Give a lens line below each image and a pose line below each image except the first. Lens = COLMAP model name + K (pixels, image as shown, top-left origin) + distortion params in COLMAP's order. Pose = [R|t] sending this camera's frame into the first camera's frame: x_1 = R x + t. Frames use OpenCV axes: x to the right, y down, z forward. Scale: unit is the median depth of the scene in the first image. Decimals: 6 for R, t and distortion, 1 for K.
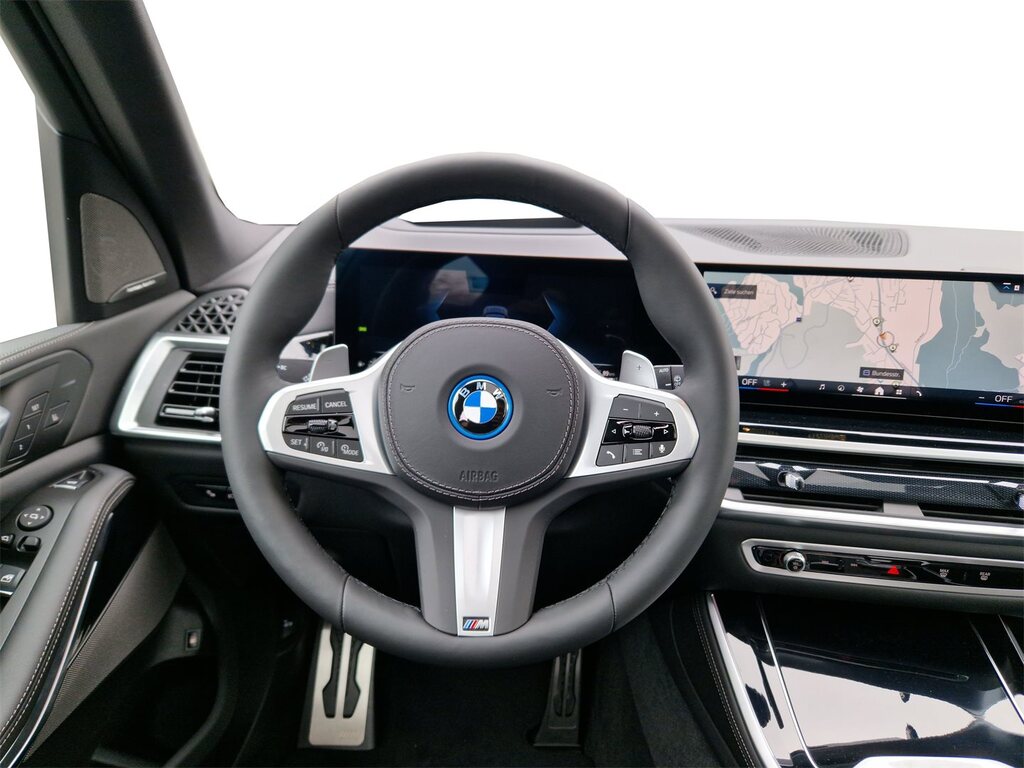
lens RADIAL K [[690.7, 0, 508.2], [0, 690.7, 397.9], [0, 0, 1]] dist [0.058019, -0.059886]
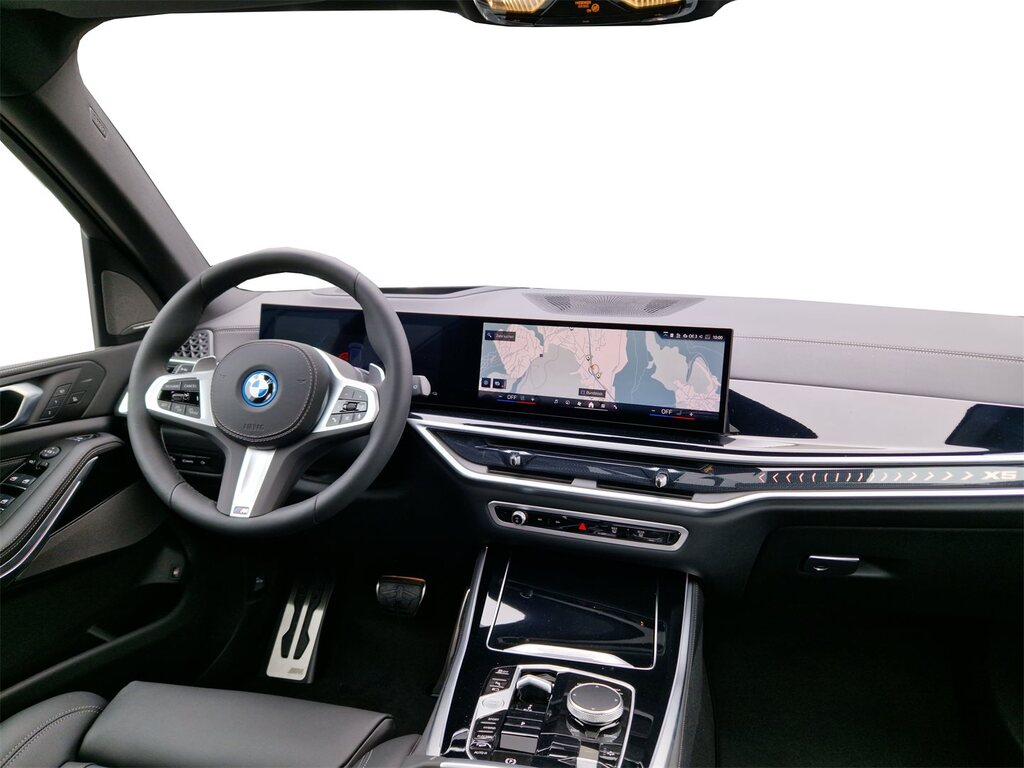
lens RADIAL K [[667.7, 0, 512.0], [0, 667.7, 384.0], [0, 0, 1]] dist [0.061698, -0.059290]
pose [[0.984431, 0.029124, -0.173342, 0.628981], [-0.049579, 0.992142, -0.114872, 0.118220], [0.168634, 0.121678, 0.978140, -0.402966]]
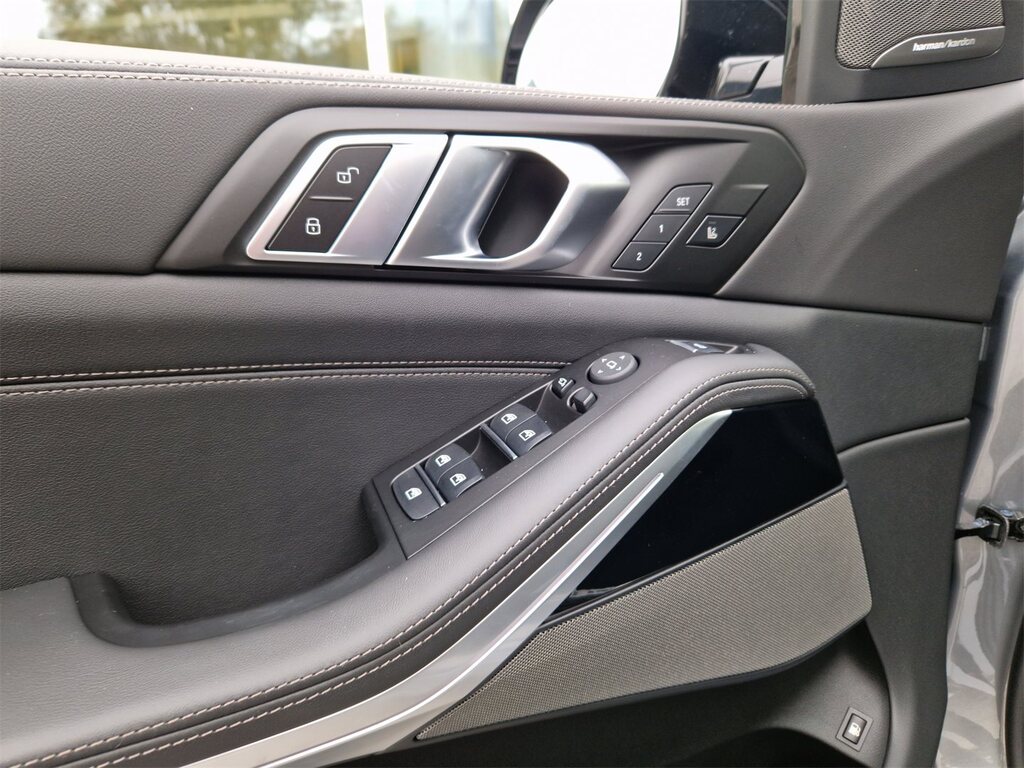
lens RADIAL K [[667.7, 0, 512.0], [0, 667.7, 384.0], [0, 0, 1]] dist [0.061698, -0.059290]
pose [[0.453125, 0.200005, -0.868721, -0.191977], [-0.280768, 0.956929, 0.073864, 0.141696], [0.846077, 0.210440, 0.489763, 0.560751]]
